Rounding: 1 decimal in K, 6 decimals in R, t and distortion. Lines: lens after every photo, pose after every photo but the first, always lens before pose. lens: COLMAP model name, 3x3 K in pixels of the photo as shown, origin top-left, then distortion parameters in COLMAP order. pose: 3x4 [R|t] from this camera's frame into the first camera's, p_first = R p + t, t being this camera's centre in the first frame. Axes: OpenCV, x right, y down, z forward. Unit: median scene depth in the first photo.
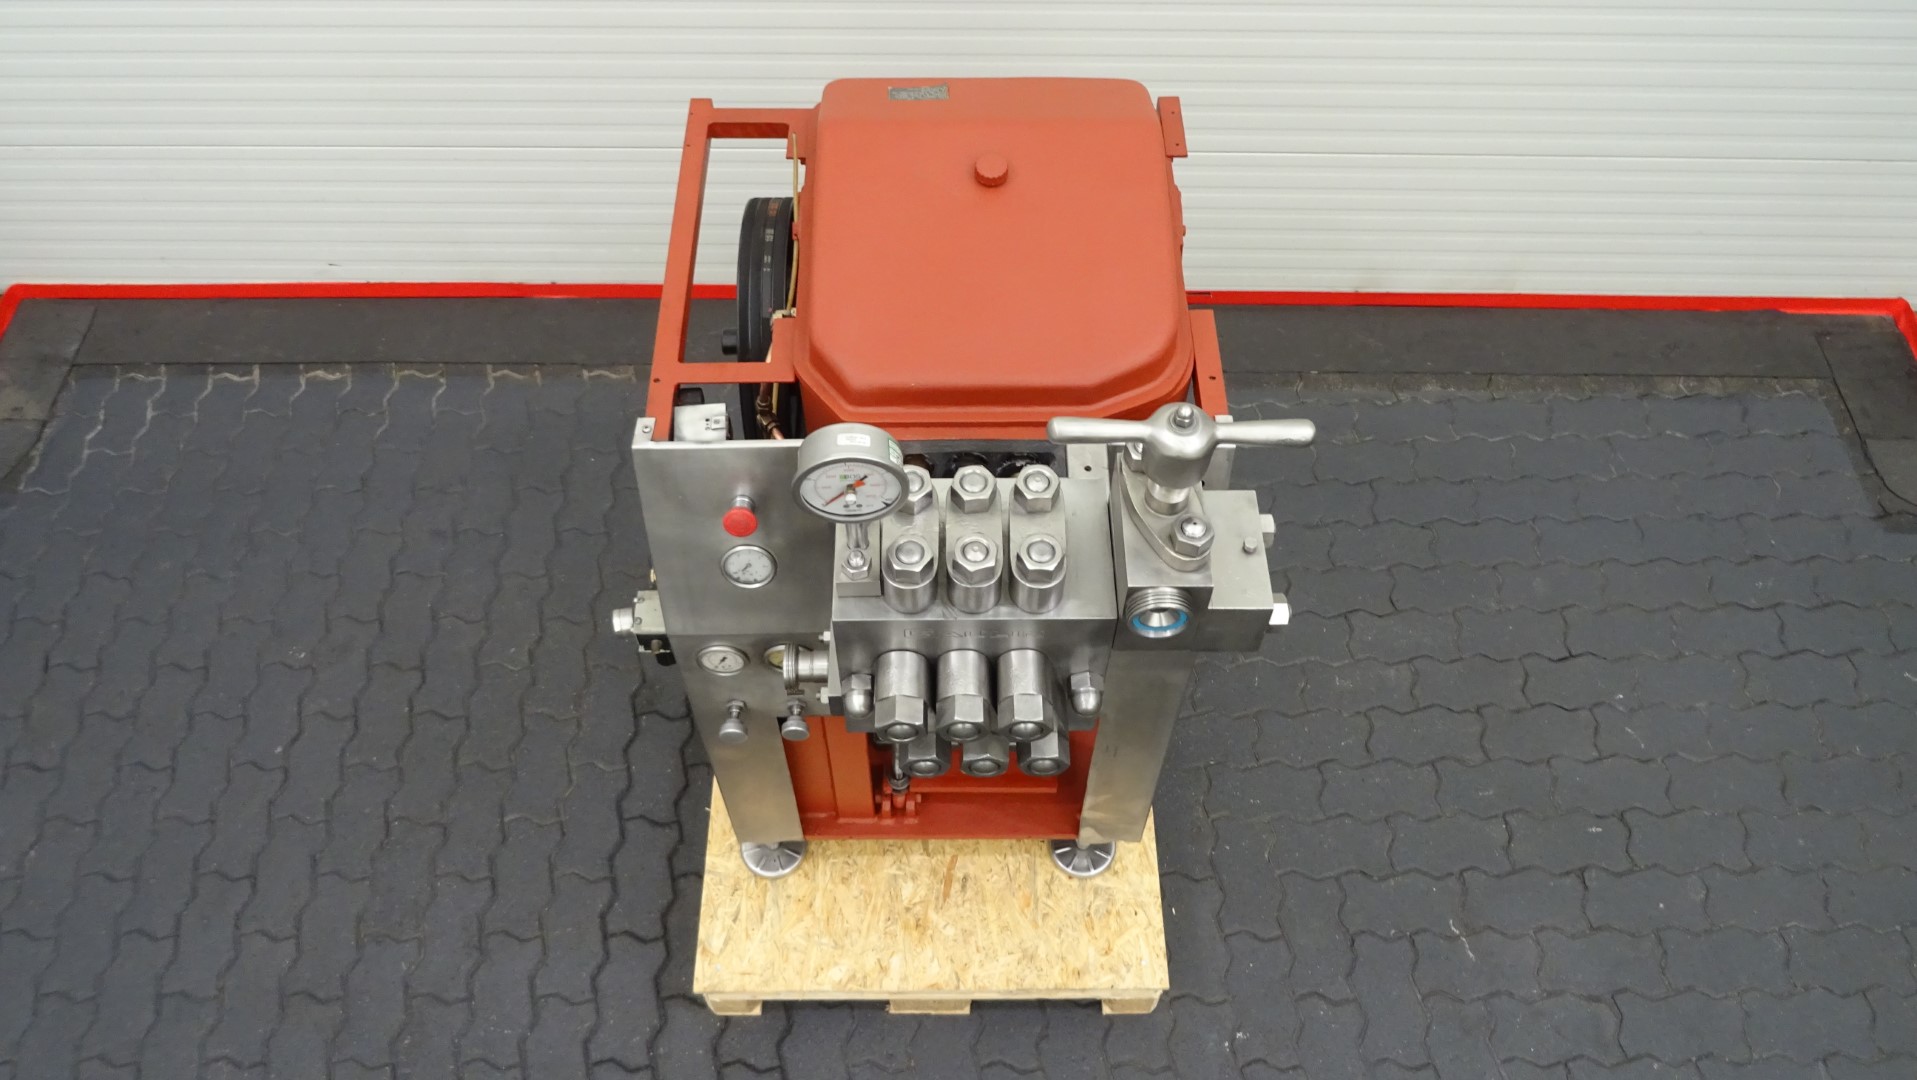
lens RADIAL K [[1369.2, 0, 958.5], [0, 1369.2, 540.0], [0, 0, 1]] dist [-0.011276, -0.000981]
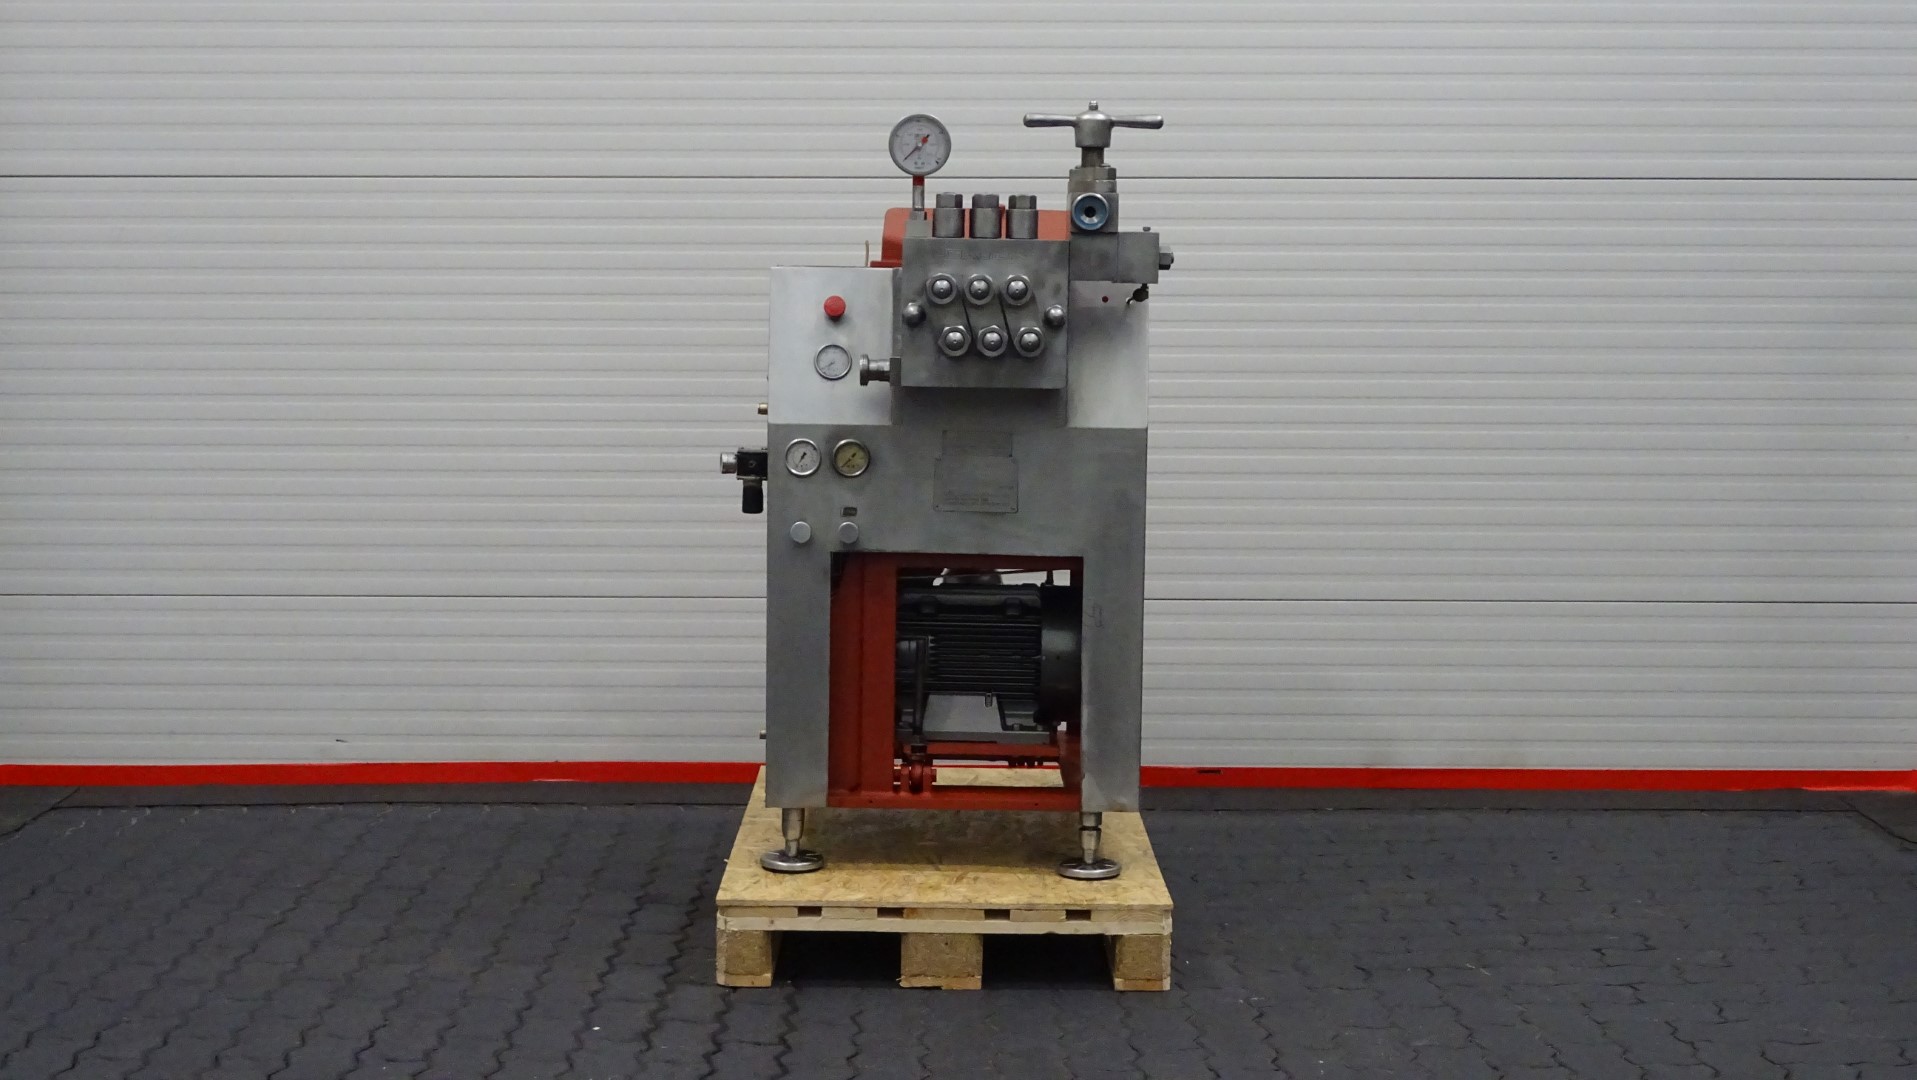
lens RADIAL K [[2603.6, 0, 958.5], [0, 2603.6, 540.0], [0, 0, 1]] dist [-0.011210, 0.009365]
pose [[0.999958, 0.008991, 0.001636, -0.010280], [-0.004502, 0.640452, -0.767985, 1.192164], [-0.007953, 0.767945, 0.640466, -0.340129]]
